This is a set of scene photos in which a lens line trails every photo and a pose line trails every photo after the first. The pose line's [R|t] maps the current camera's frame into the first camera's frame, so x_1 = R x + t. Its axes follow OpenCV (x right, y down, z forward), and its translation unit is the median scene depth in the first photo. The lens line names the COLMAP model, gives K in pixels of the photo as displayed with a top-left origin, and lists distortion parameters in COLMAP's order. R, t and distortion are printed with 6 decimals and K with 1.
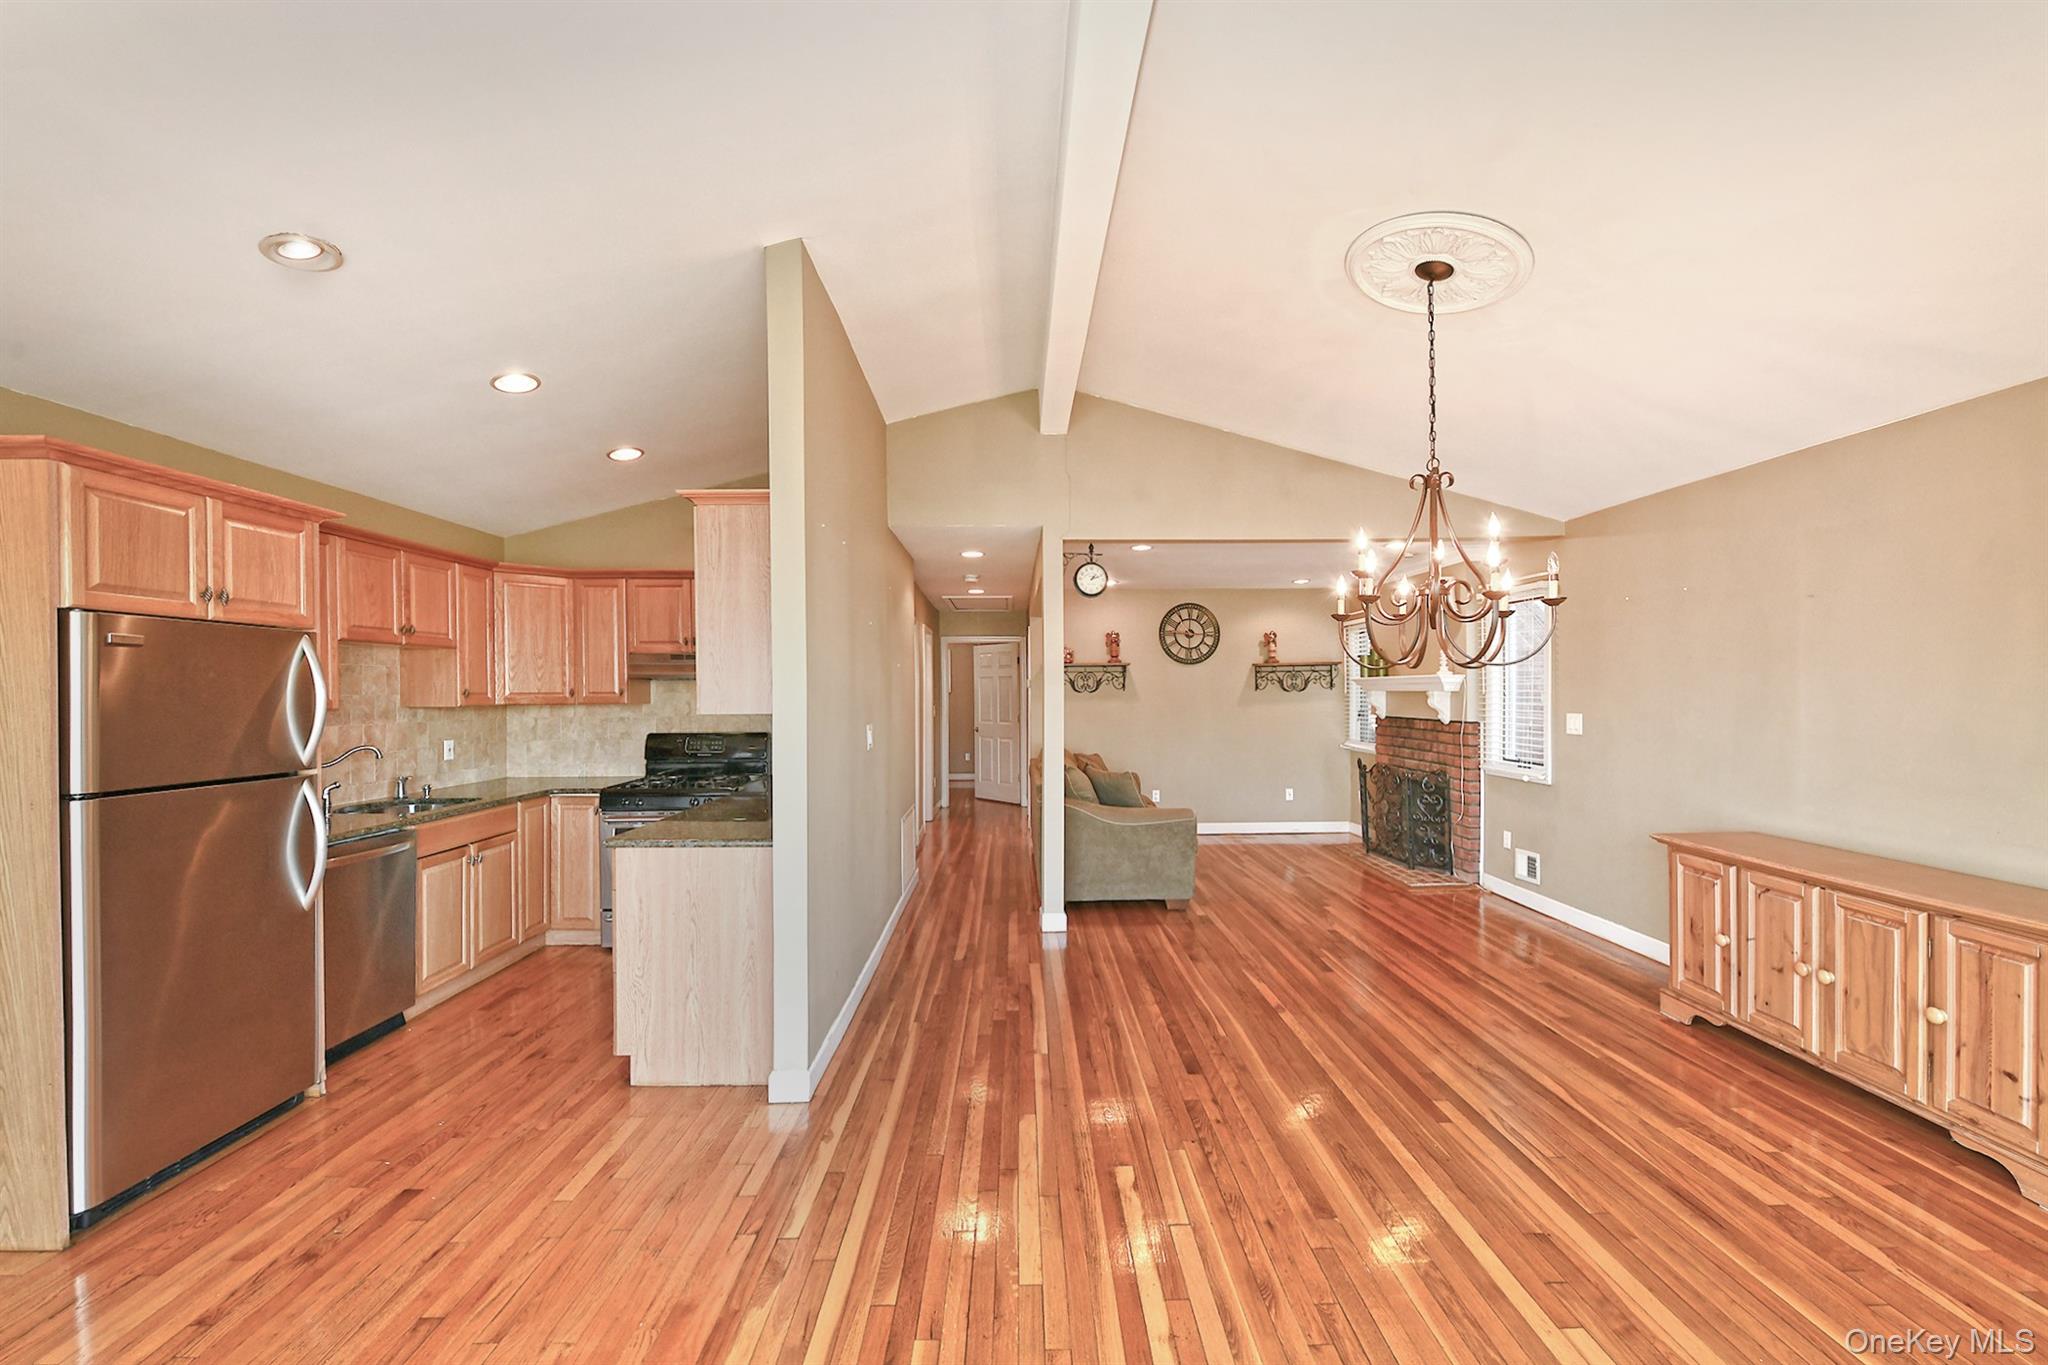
lens RADIAL K [[812.9, 0, 1024.9], [0, 812.9, 688.6], [0, 0, 1]] dist [-0.008804, -0.000104]
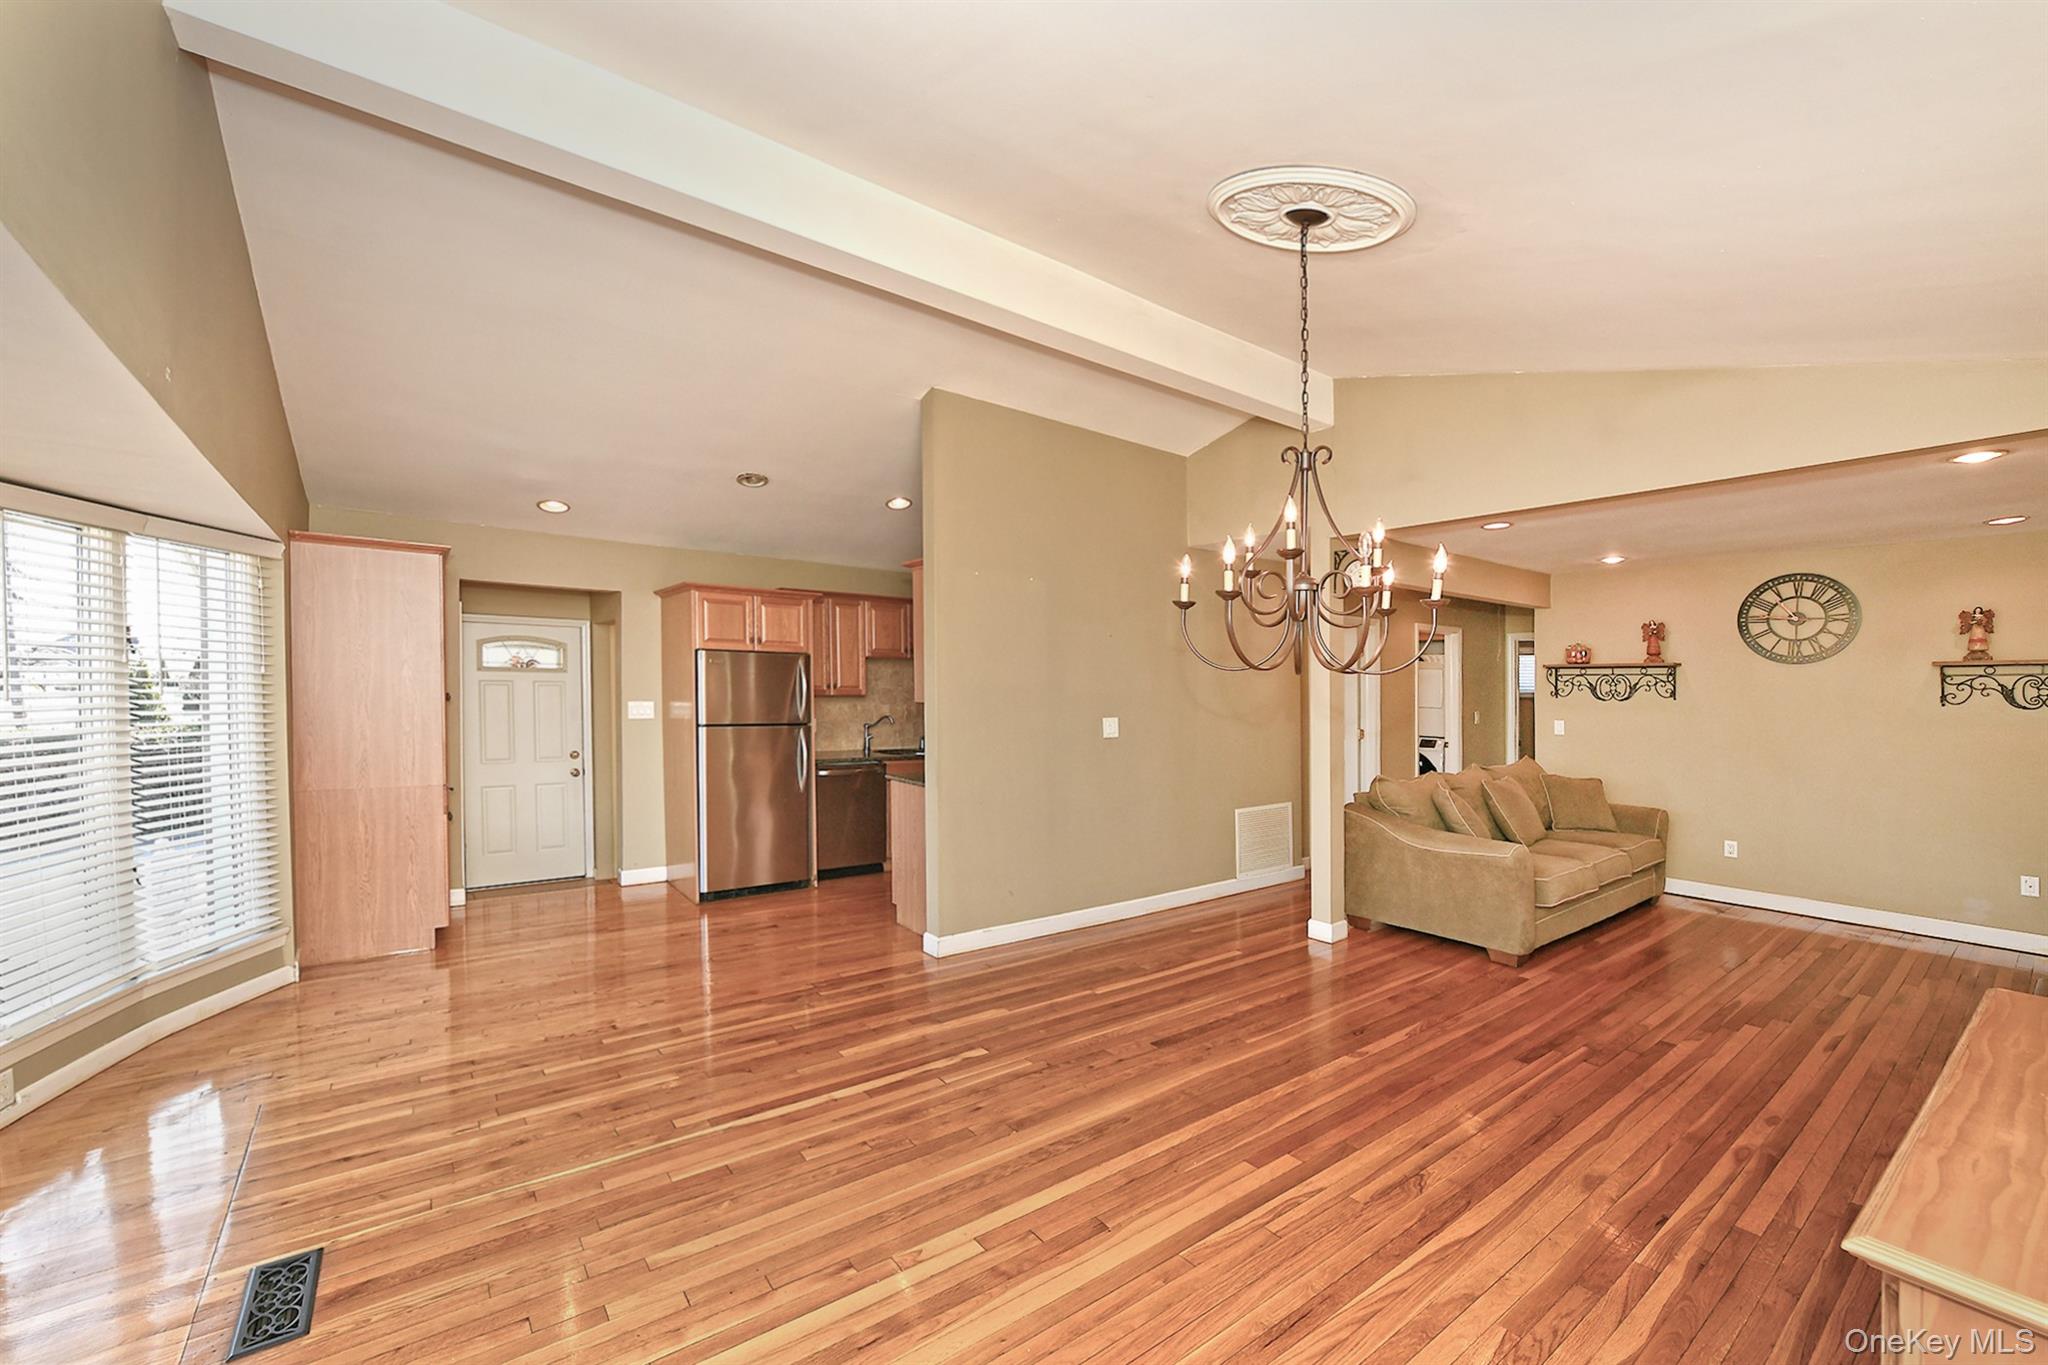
lens RADIAL K [[812.9, 0, 1024.9], [0, 812.9, 688.6], [0, 0, 1]] dist [-0.008804, -0.000104]
pose [[0.589157, 0.015263, -0.807874, 0.680683], [-0.015791, 0.999848, 0.007374, -0.006438], [0.807864, 0.008413, 0.589309, 0.147607]]
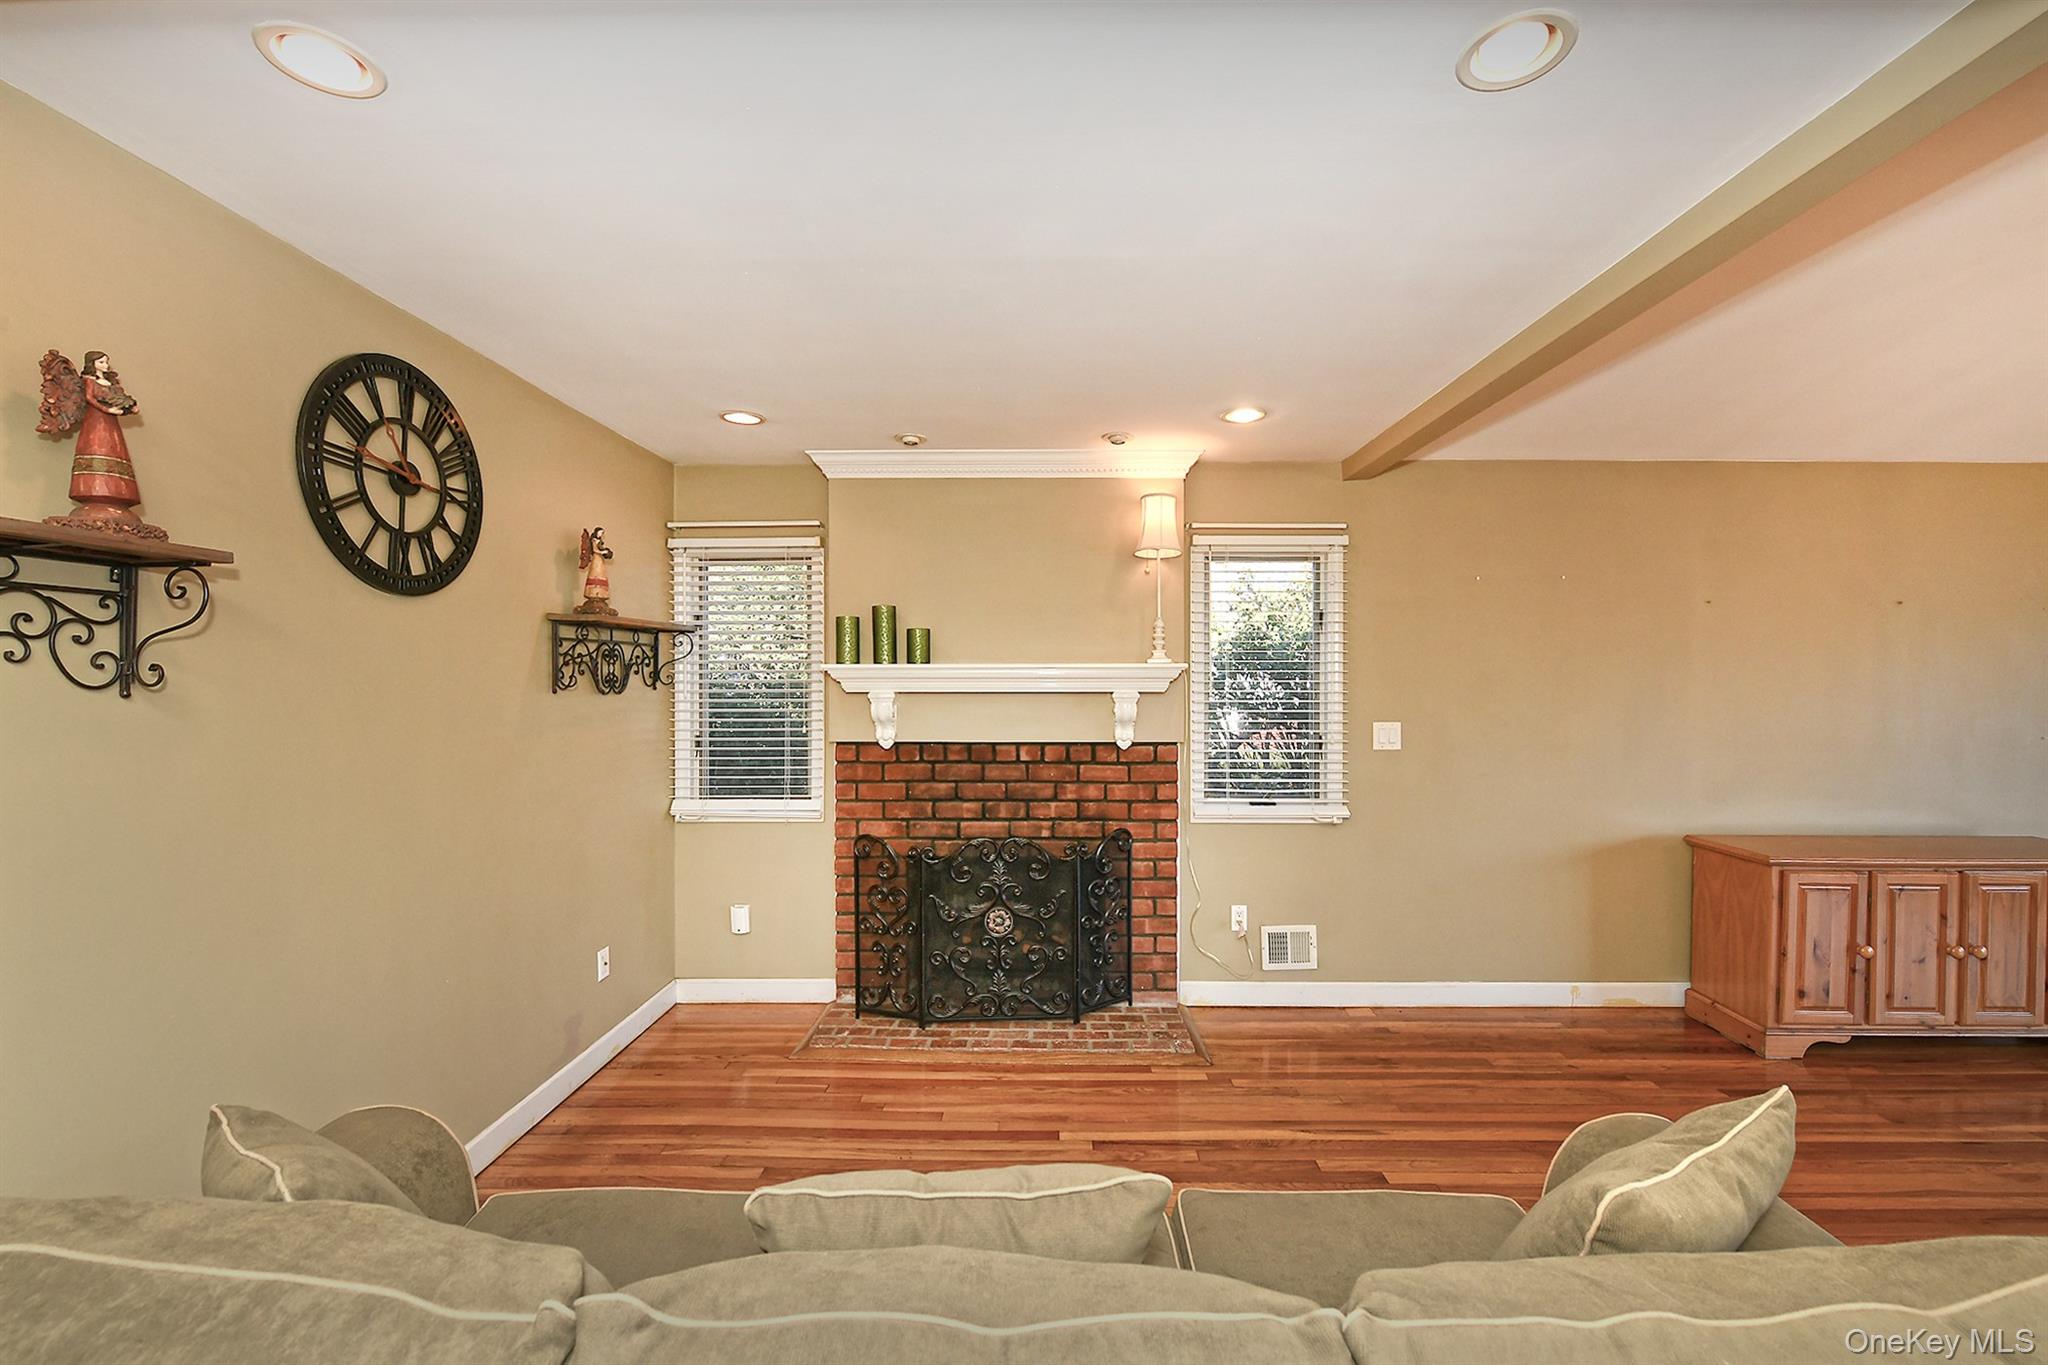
lens RADIAL K [[834.6, 0, 1117.3], [0, 834.6, 678.6], [0, 0, 1]] dist [-0.008872, 0.000055]
pose [[0.023384, 0.011819, 0.999657, -0.114010], [-0.004093, 0.999923, -0.011726, 0.000507], [-0.999718, -0.003817, 0.023430, 1.405455]]
